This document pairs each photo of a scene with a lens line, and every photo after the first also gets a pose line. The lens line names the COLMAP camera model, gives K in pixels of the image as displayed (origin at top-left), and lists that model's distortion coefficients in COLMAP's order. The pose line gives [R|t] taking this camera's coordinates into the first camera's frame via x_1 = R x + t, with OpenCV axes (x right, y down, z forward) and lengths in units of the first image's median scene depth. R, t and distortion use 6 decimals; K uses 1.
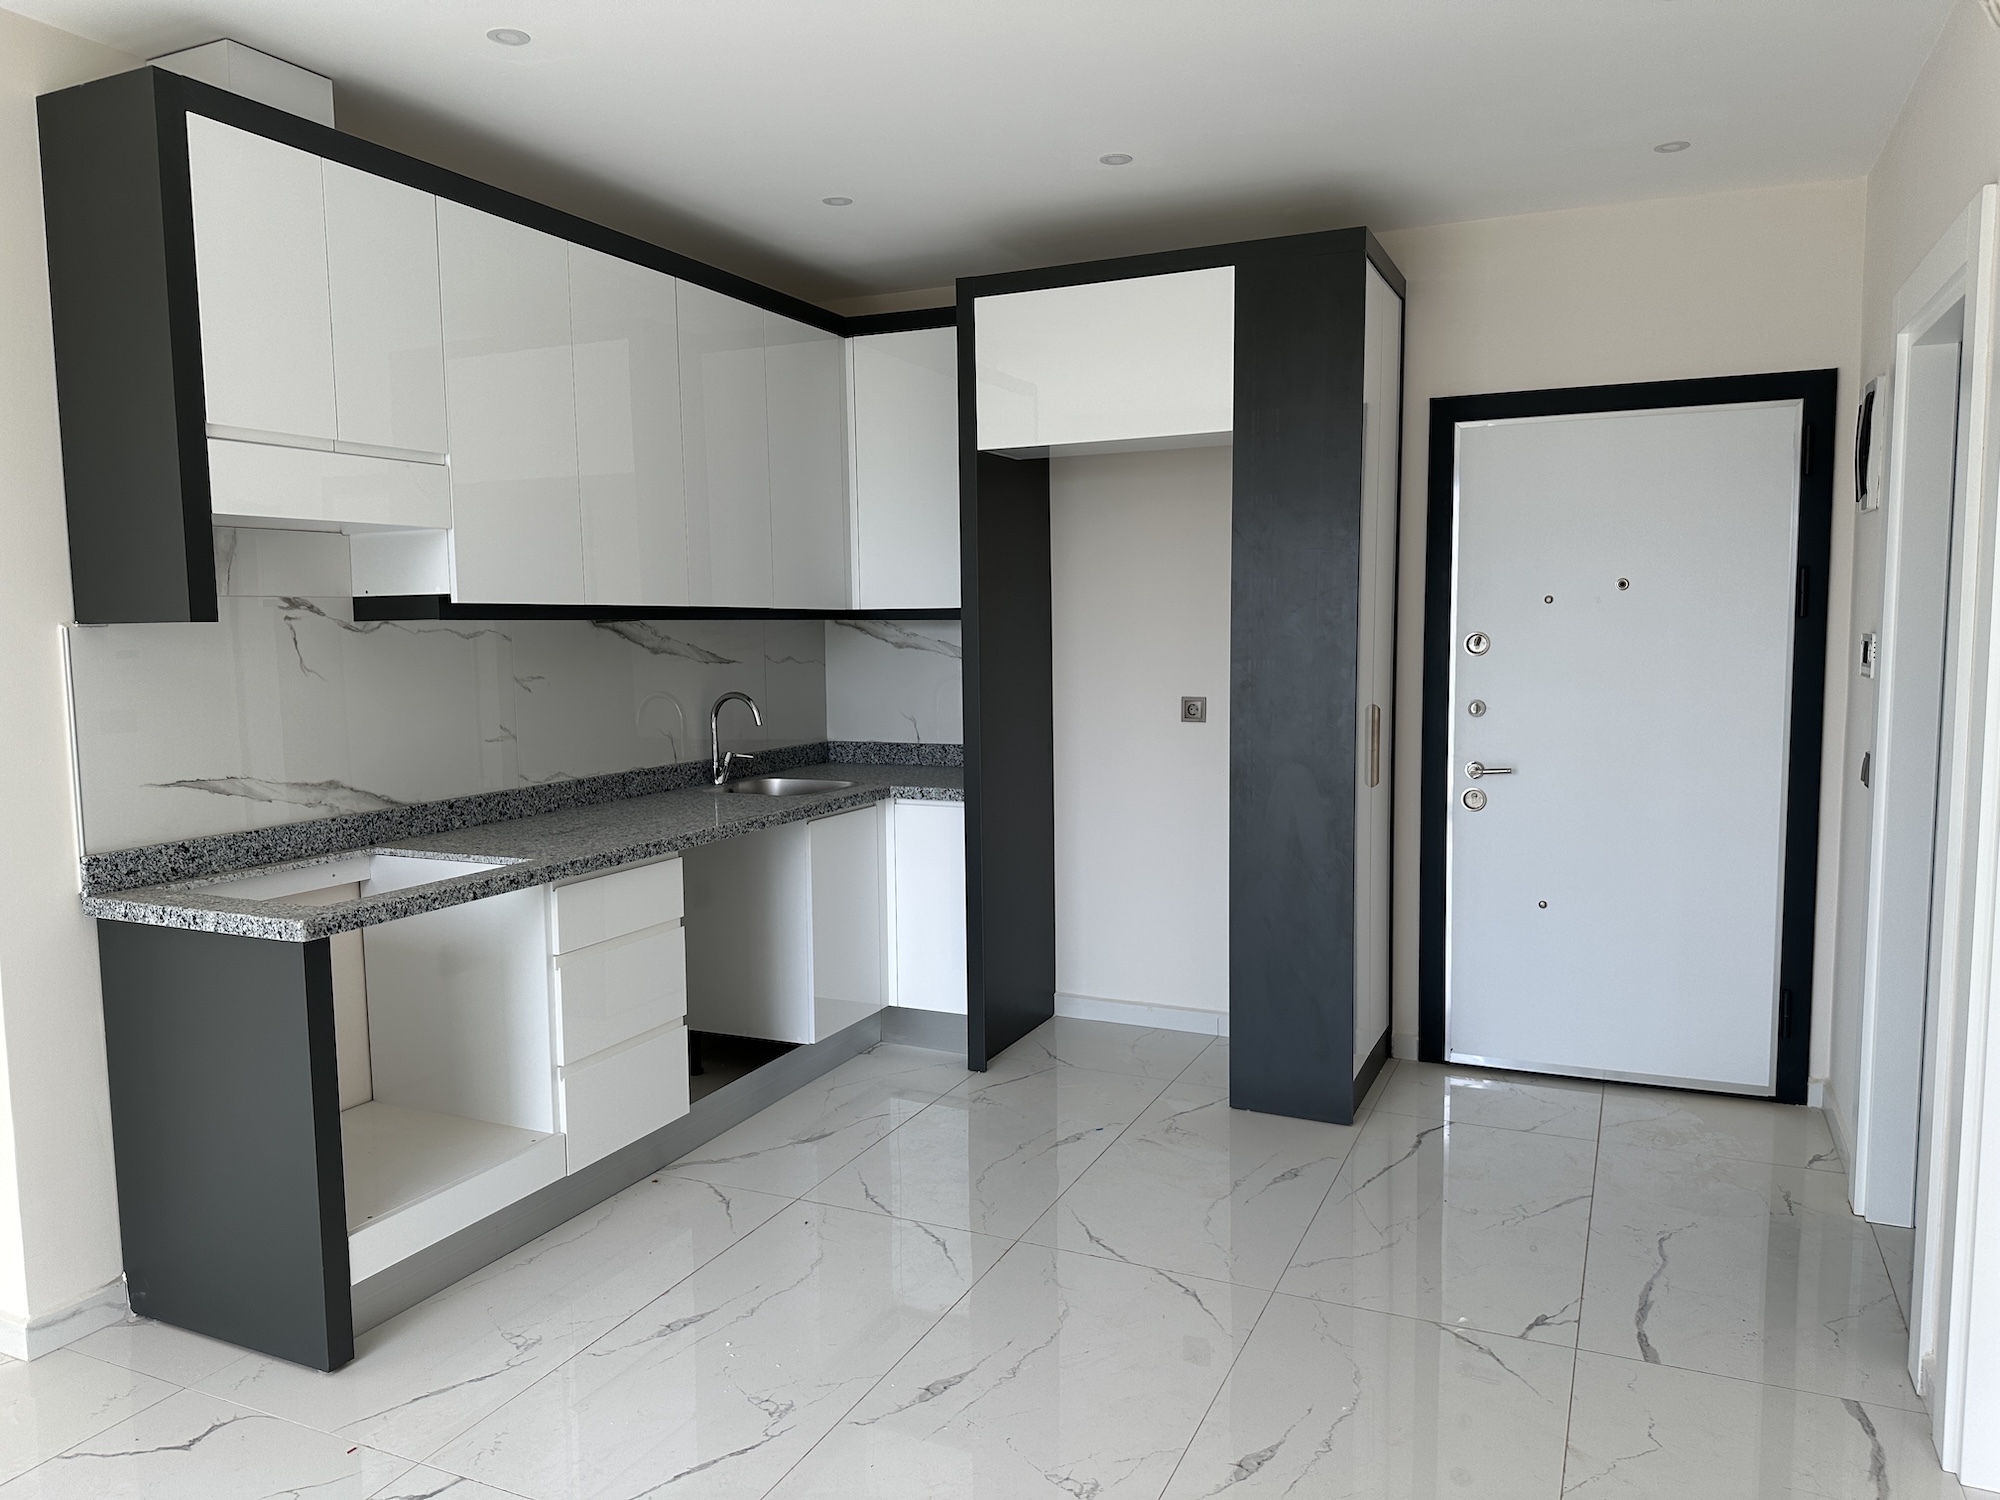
lens RADIAL K [[1416.2, 0, 1000.0], [0, 1416.2, 750.0], [0, 0, 1]] dist [0.002951, -0.002100]
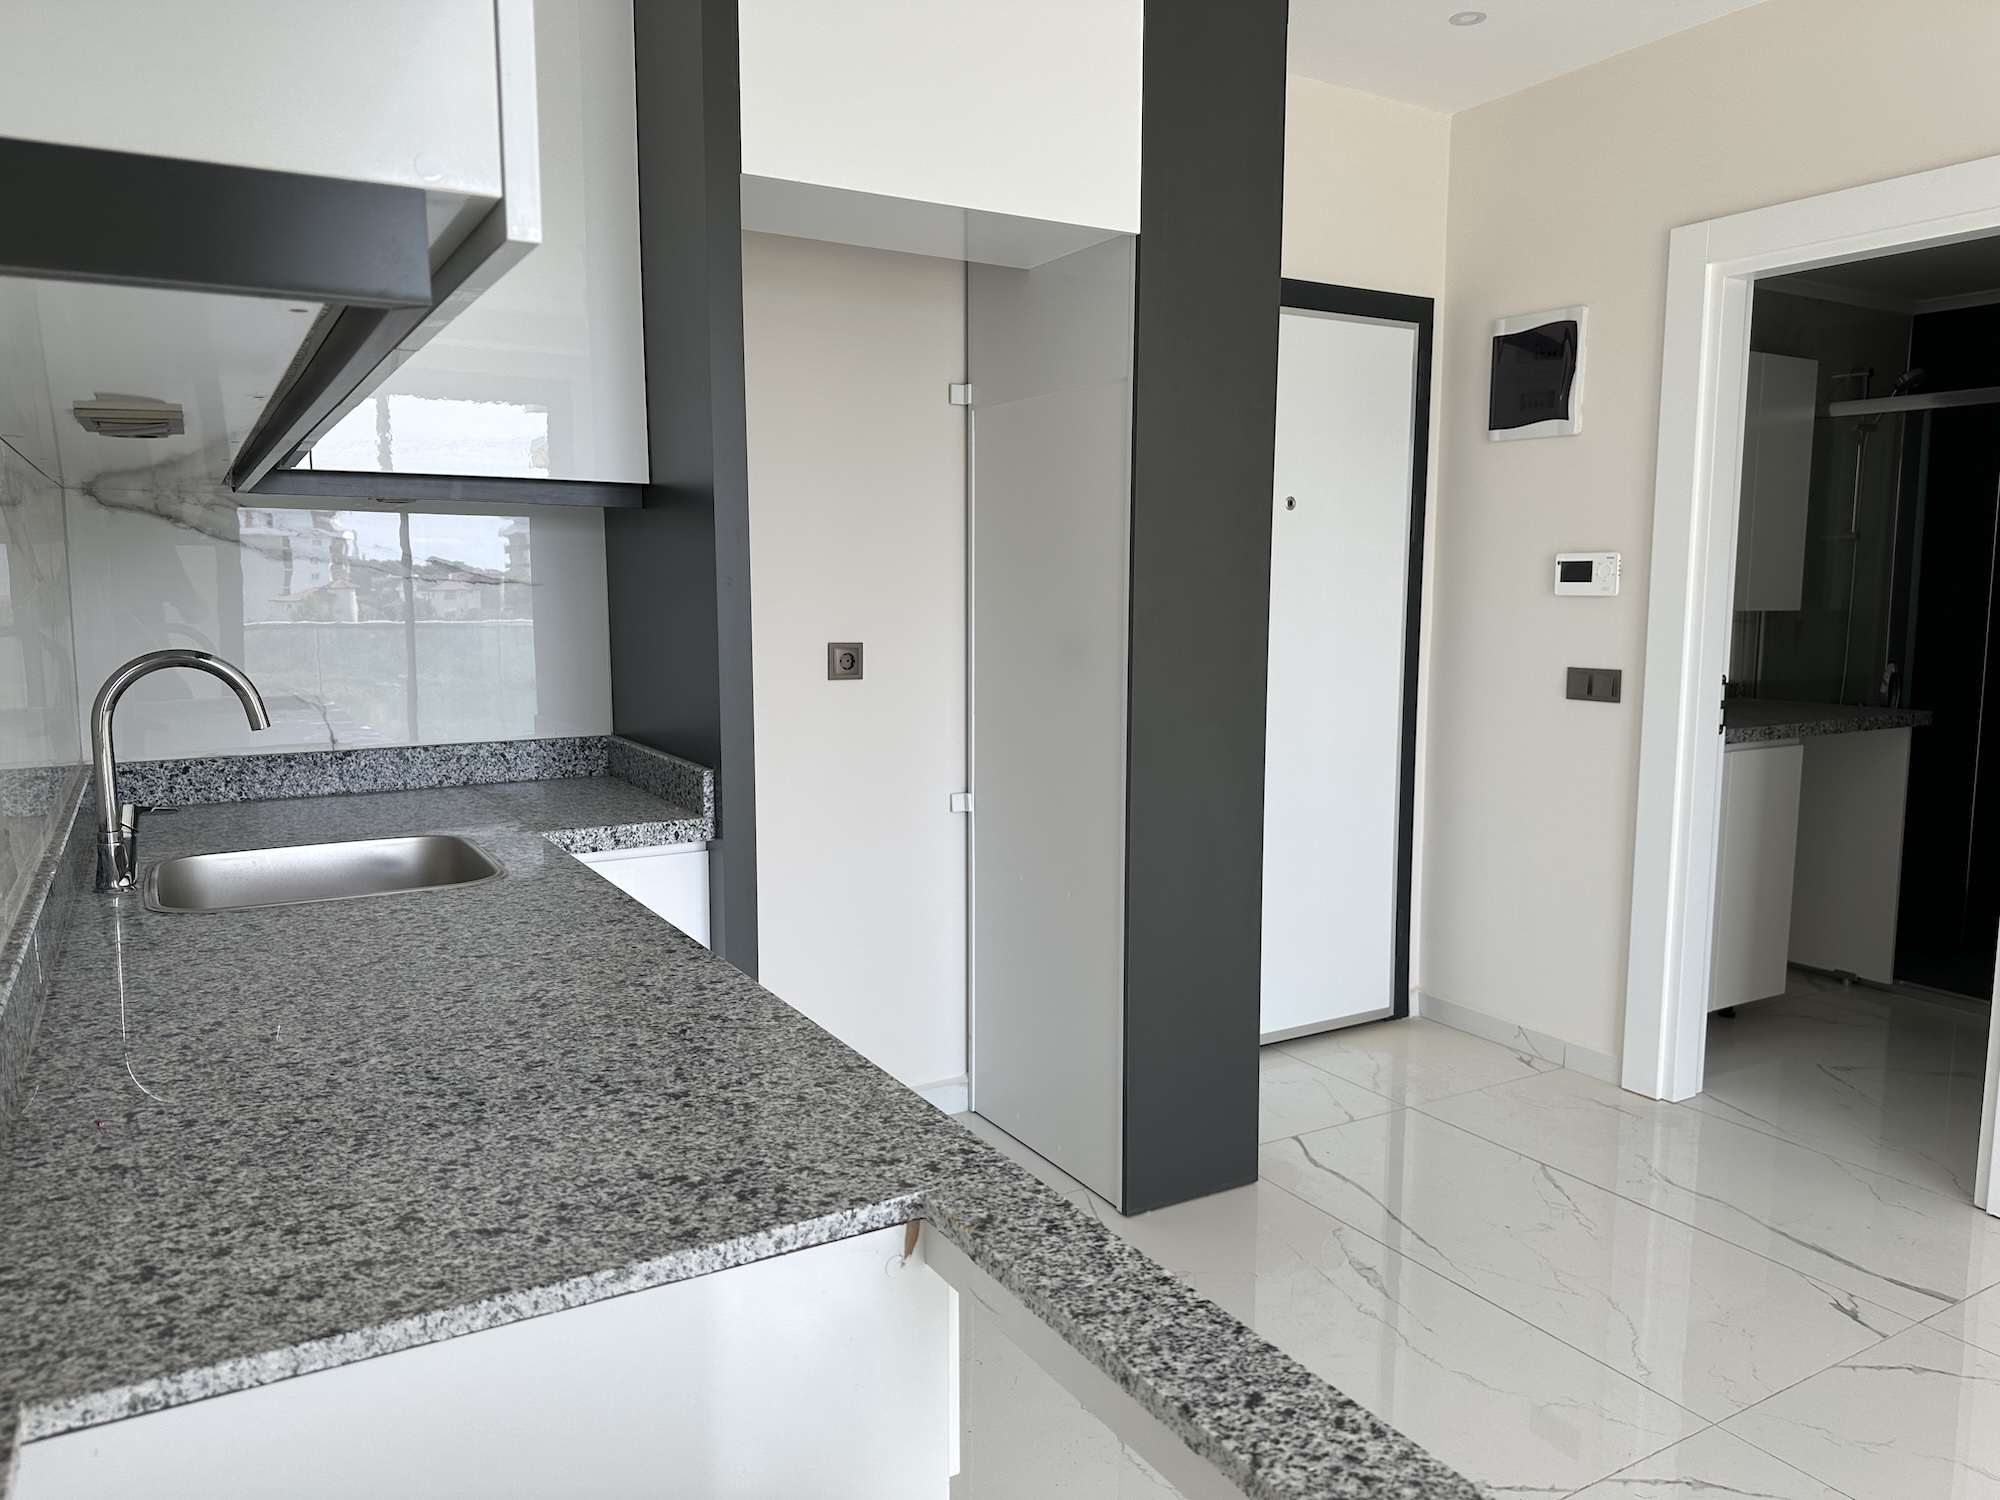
lens RADIAL K [[1416.2, 0, 1000.0], [0, 1416.2, 750.0], [0, 0, 1]] dist [0.002951, -0.002100]
pose [[0.572181, -0.083955, 0.815819, -0.394824], [0.067526, 0.996192, 0.055157, -0.019561], [-0.817343, 0.023529, 0.575671, 0.590329]]
